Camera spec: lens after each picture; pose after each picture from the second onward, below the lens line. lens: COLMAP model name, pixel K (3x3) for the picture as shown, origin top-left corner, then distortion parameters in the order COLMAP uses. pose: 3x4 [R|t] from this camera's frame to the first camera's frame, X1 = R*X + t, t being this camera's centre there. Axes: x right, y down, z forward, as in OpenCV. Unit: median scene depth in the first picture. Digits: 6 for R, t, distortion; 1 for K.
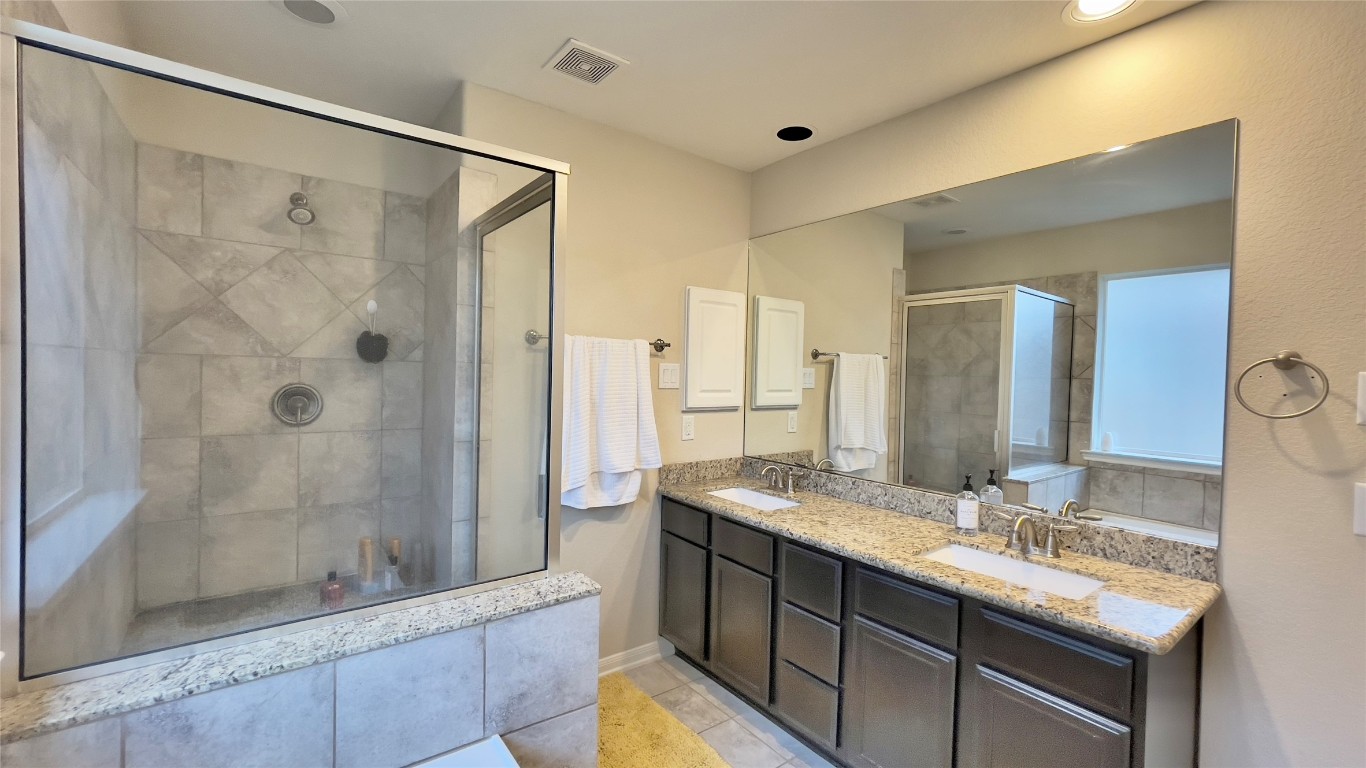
lens RADIAL K [[554.2, 0, 684.7], [0, 554.2, 377.4], [0, 0, 1]] dist [0.000422, 0.000555]
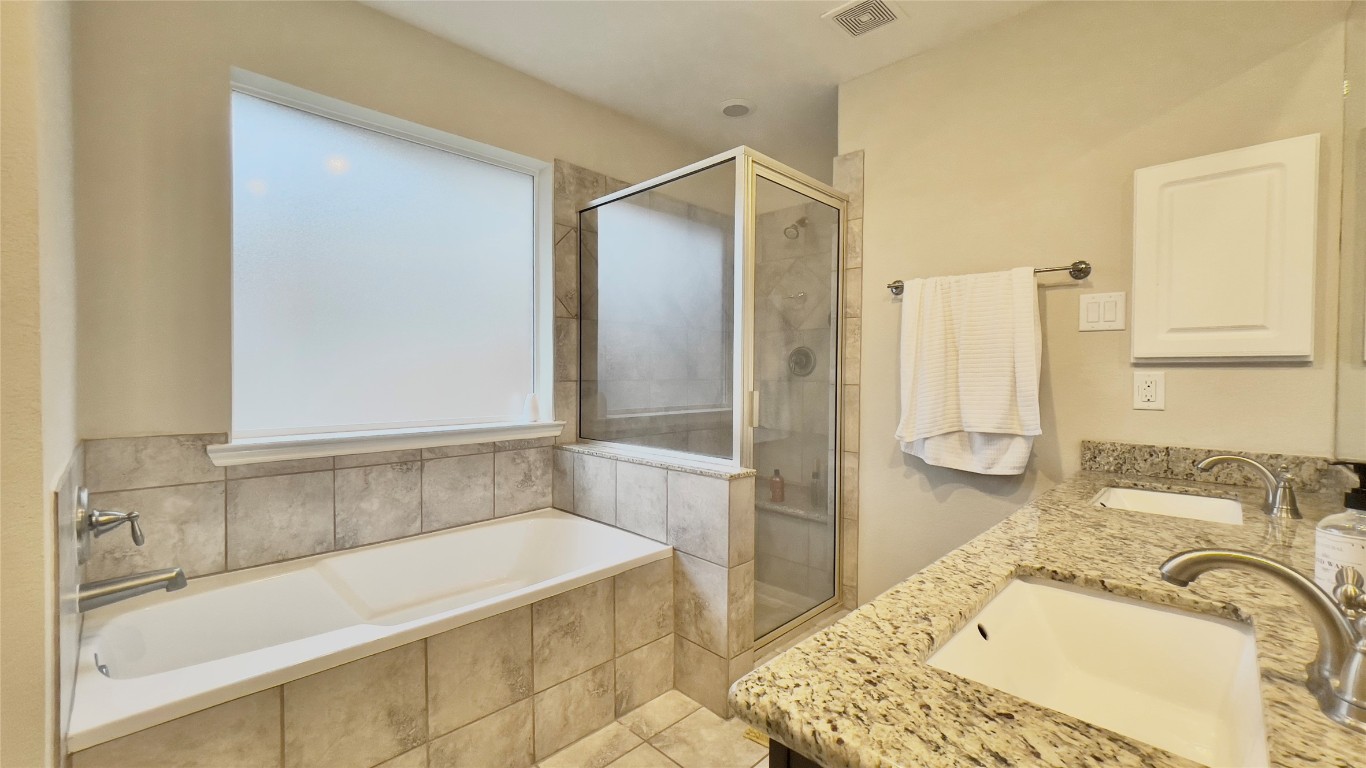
lens RADIAL K [[554.2, 0, 687.5], [0, 554.2, 385.0], [0, 0, 1]] dist [0.000422, 0.000555]
pose [[0.151486, -0.001930, -0.988457, 0.582784], [-0.019962, 0.999788, -0.005011, 0.102825], [0.988258, 0.020491, 0.151416, 0.396576]]
